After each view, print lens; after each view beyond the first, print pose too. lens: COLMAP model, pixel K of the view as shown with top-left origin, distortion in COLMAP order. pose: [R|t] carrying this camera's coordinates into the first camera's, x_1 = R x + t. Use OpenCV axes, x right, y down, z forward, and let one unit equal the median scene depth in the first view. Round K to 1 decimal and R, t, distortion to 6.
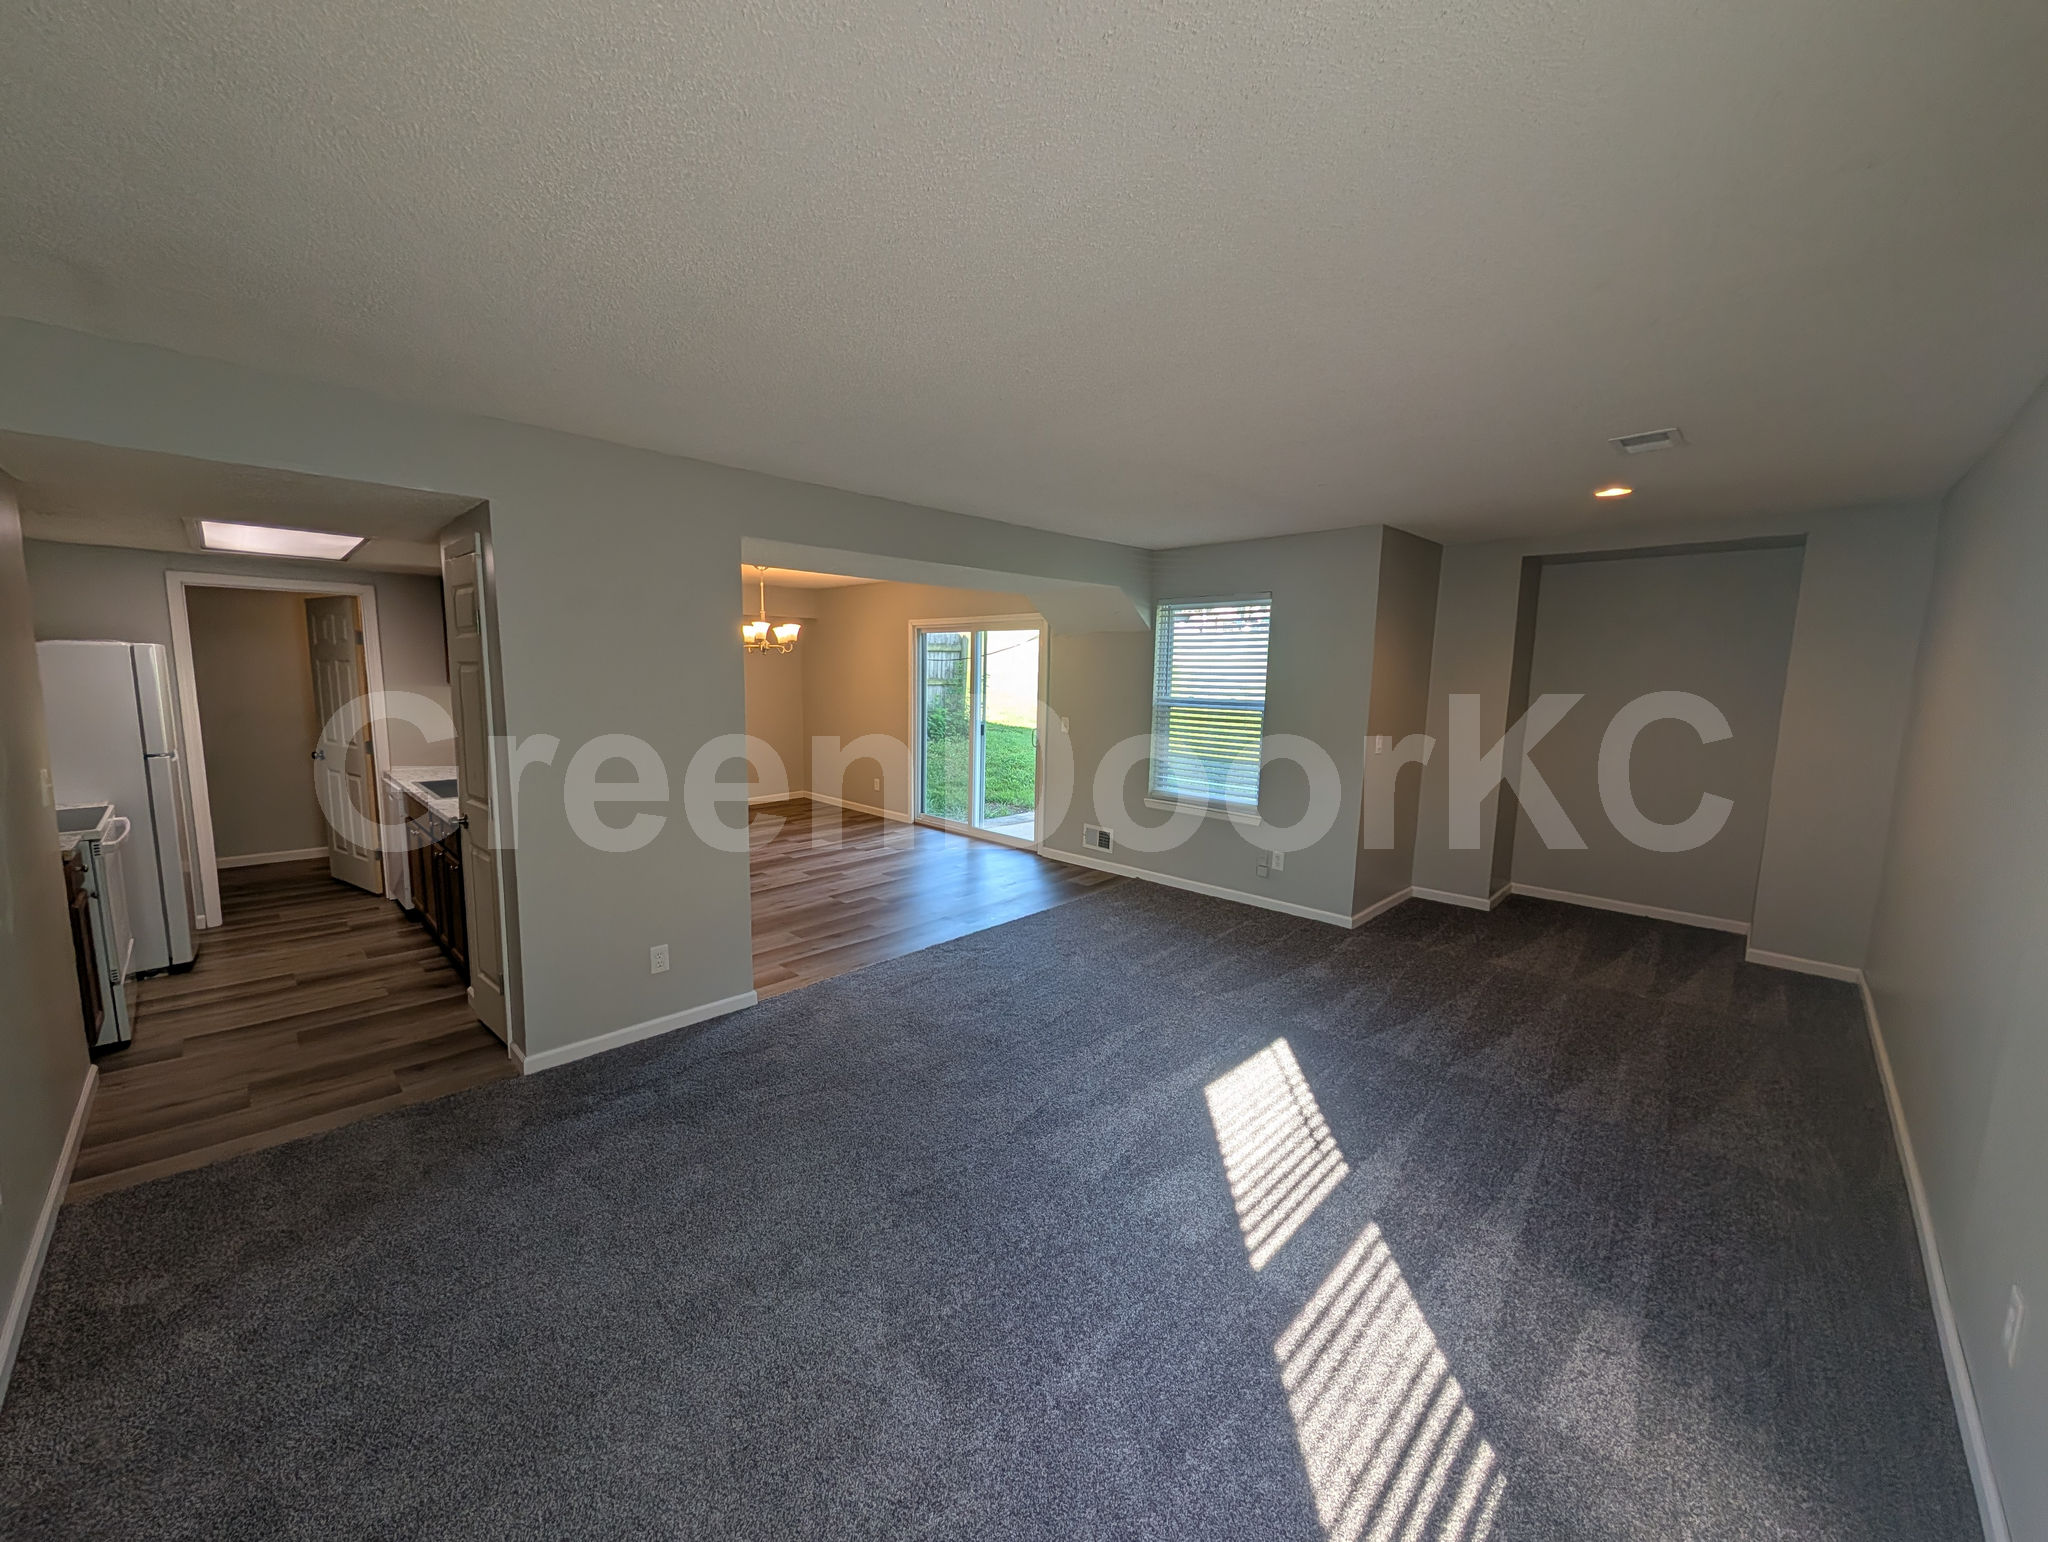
lens RADIAL K [[778.8, 0, 1007.3], [0, 778.8, 769.7], [0, 0, 1]] dist [-0.002427, -0.000008]
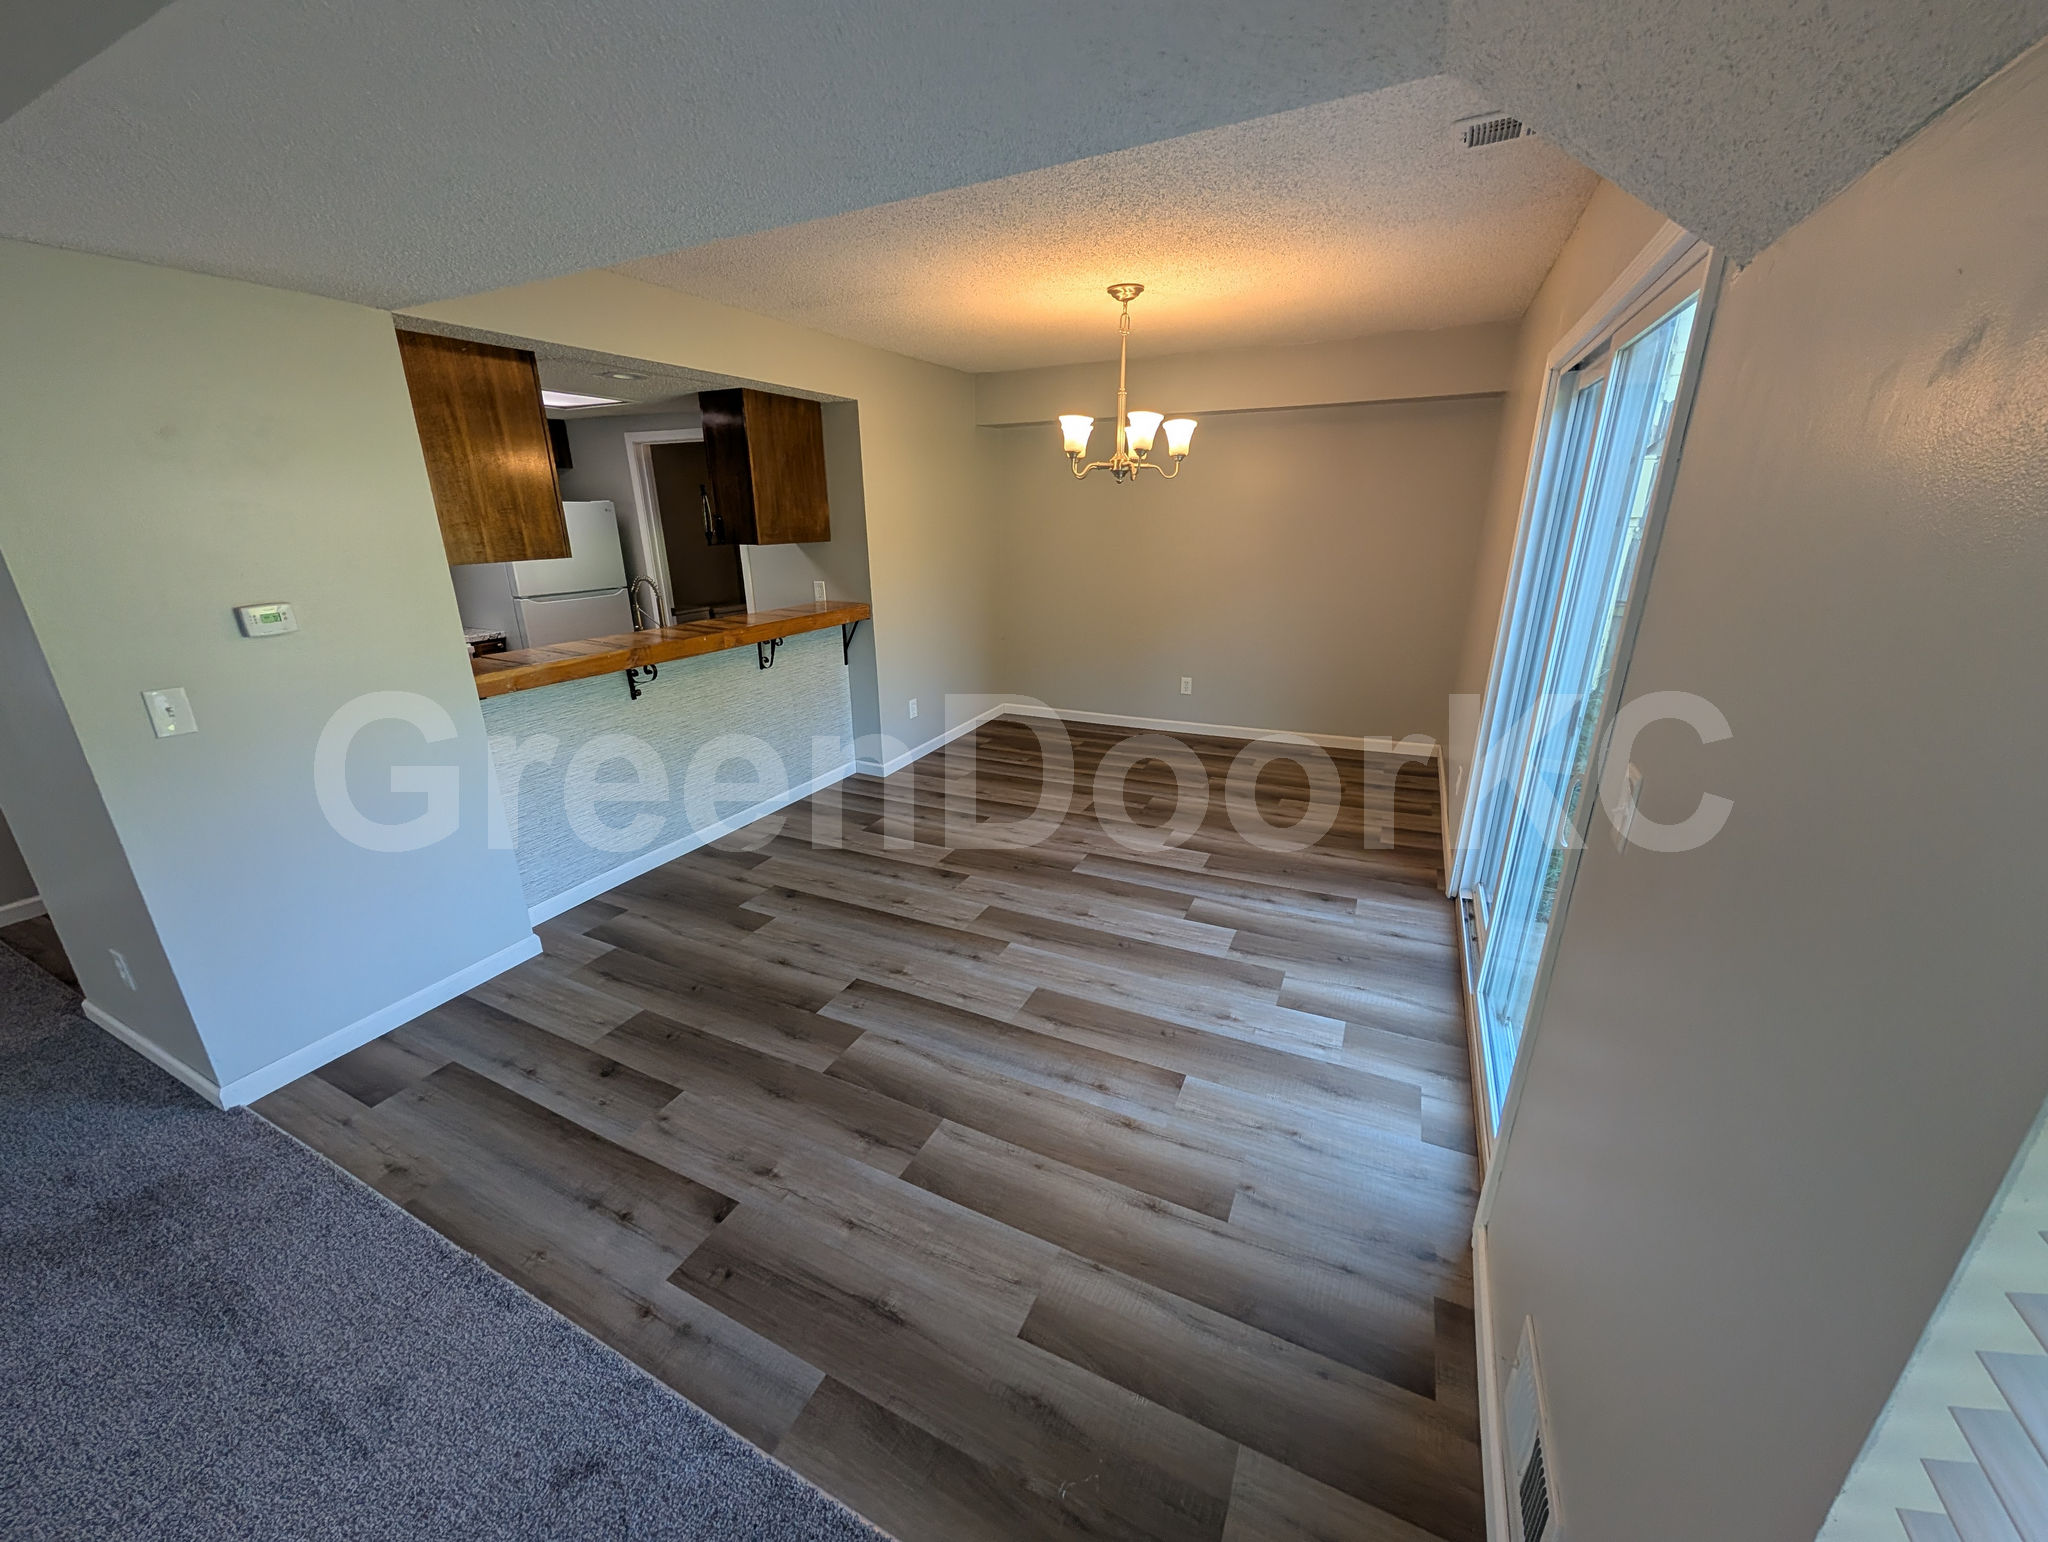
lens RADIAL K [[778.8, 0, 1007.3], [0, 778.8, 769.7], [0, 0, 1]] dist [-0.002427, -0.000008]
pose [[0.320360, 0.284375, -0.903604, 0.270119], [-0.105301, 0.958656, 0.264367, -0.137676], [0.941425, 0.010458, 0.337060, 1.123799]]
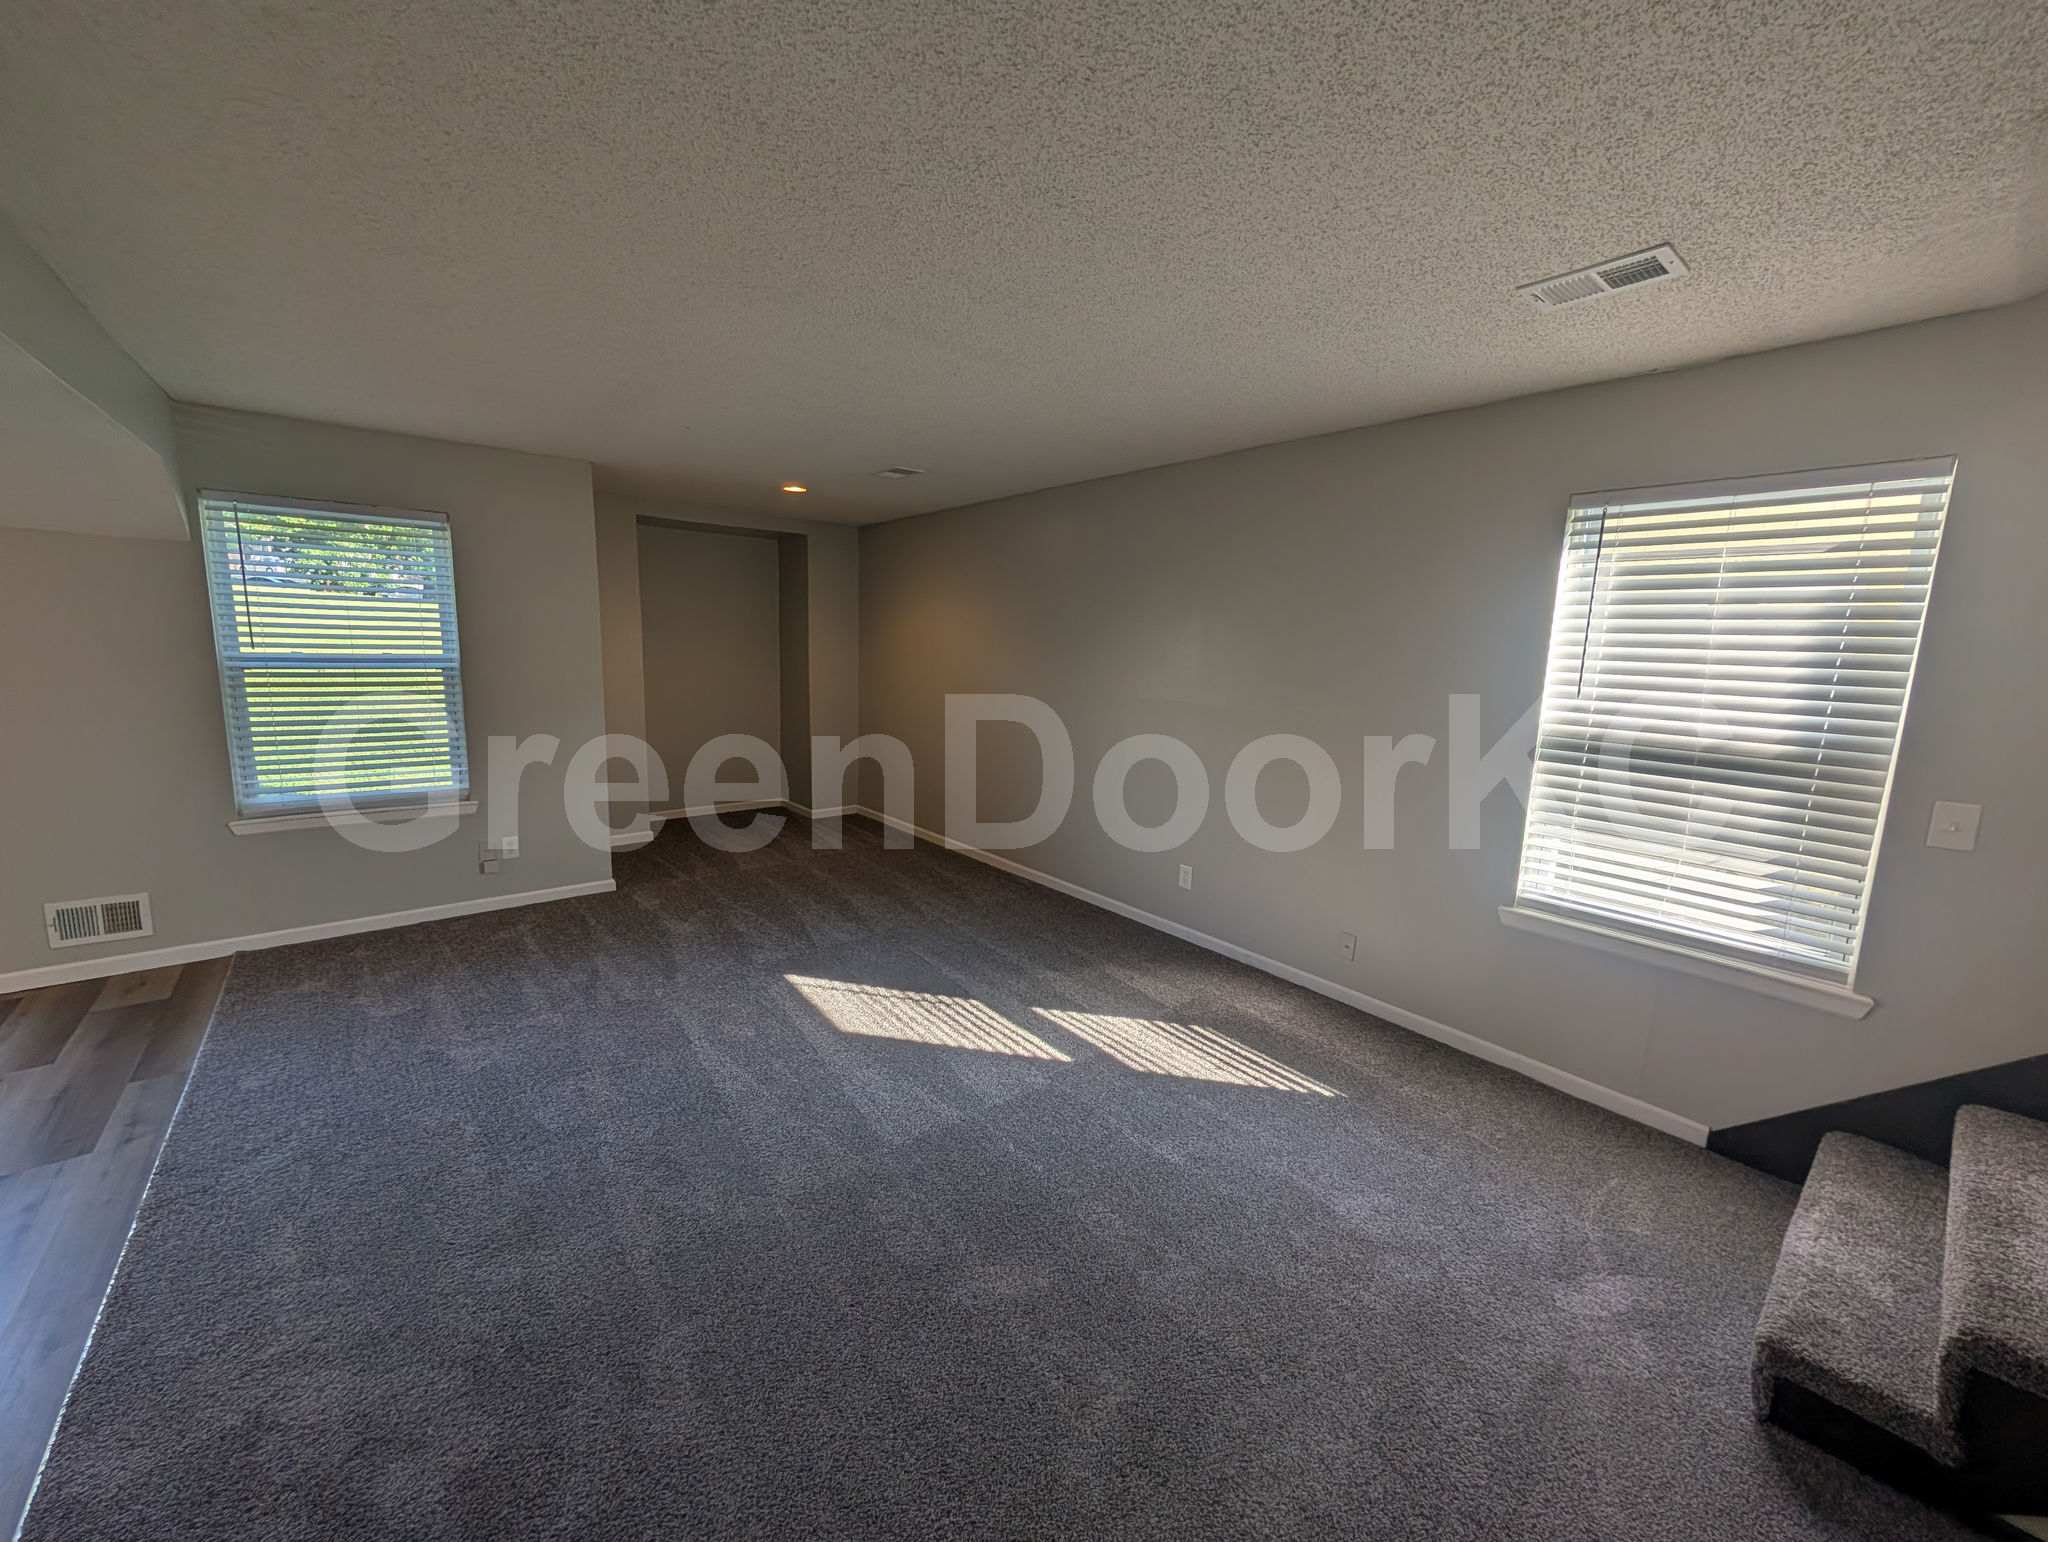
lens RADIAL K [[778.8, 0, 1007.3], [0, 778.8, 769.7], [0, 0, 1]] dist [-0.002427, -0.000008]
pose [[0.097701, -0.170068, 0.980577, -0.452841], [0.100914, 0.981905, 0.160244, -0.050116], [-0.990086, 0.083298, 0.113095, 0.422952]]
